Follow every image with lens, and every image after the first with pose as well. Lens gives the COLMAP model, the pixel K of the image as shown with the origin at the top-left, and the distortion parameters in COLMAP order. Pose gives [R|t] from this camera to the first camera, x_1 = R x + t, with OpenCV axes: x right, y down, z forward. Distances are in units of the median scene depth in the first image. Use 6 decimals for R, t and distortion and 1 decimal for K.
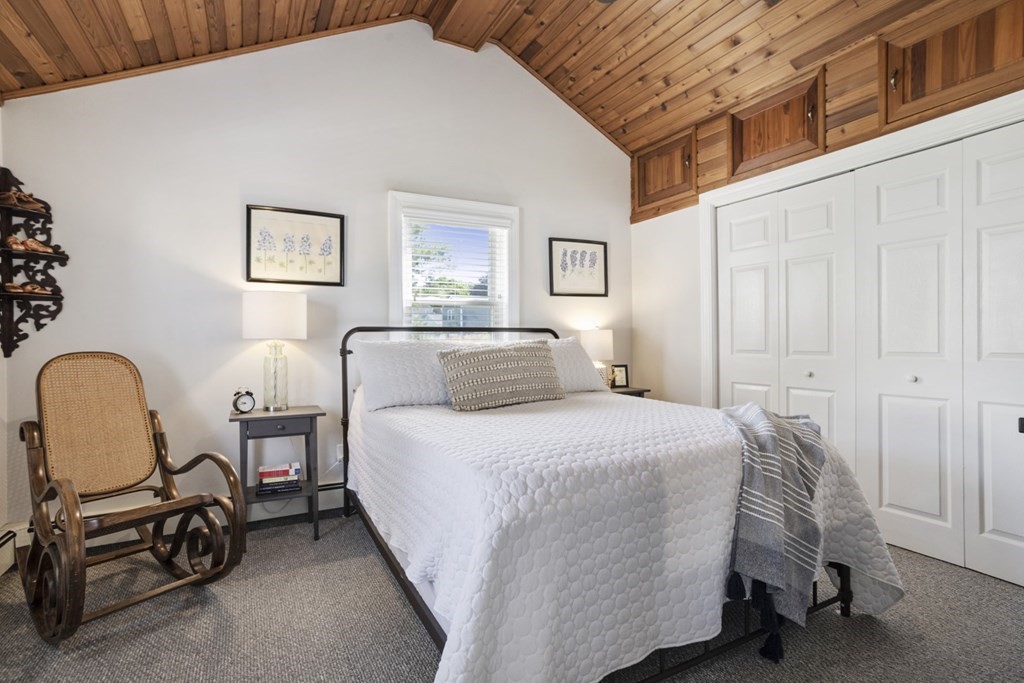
lens RADIAL K [[502.2, 0, 510.8], [0, 502.2, 331.7], [0, 0, 1]] dist [-0.058288, 0.039118]
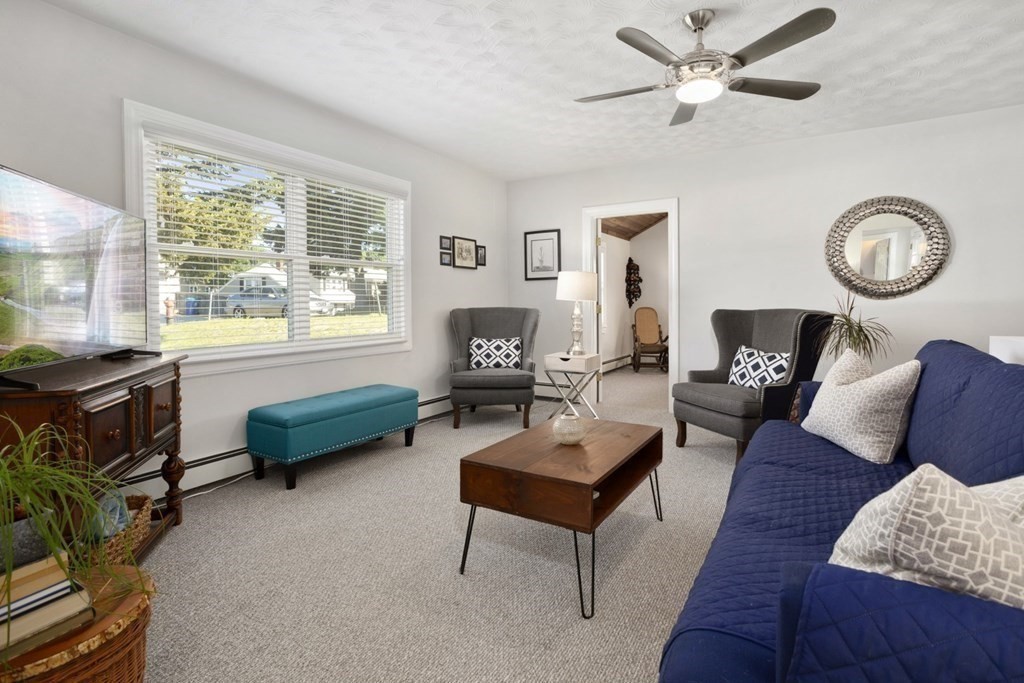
lens RADIAL K [[502.2, 0, 510.8], [0, 502.2, 331.7], [0, 0, 1]] dist [-0.058288, 0.039118]
pose [[0.507259, 0.047920, -0.860460, 1.717978], [0.008401, 0.998130, 0.060539, -0.007184], [0.861753, -0.037937, 0.505908, -1.633356]]
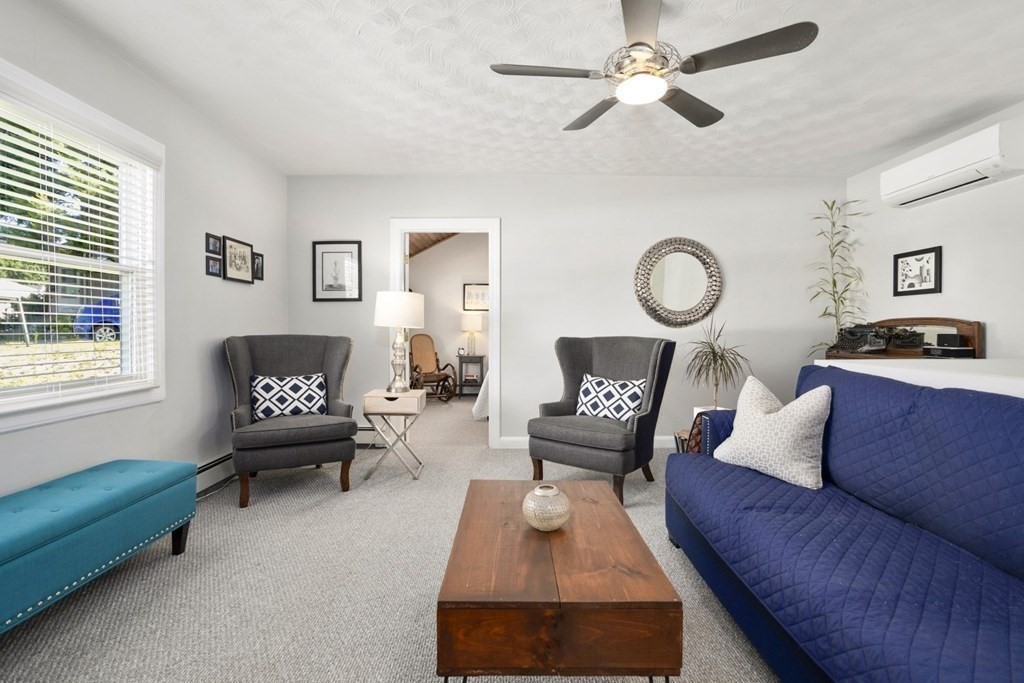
lens RADIAL K [[496.9, 0, 512.0], [0, 496.9, 341.5], [0, 0, 1]] dist [-0.055006, 0.038405]
pose [[0.883039, 0.014255, -0.469084, 1.258195], [-0.000809, 0.999583, 0.028854, -0.006754], [0.469300, -0.025099, 0.882682, -1.664379]]
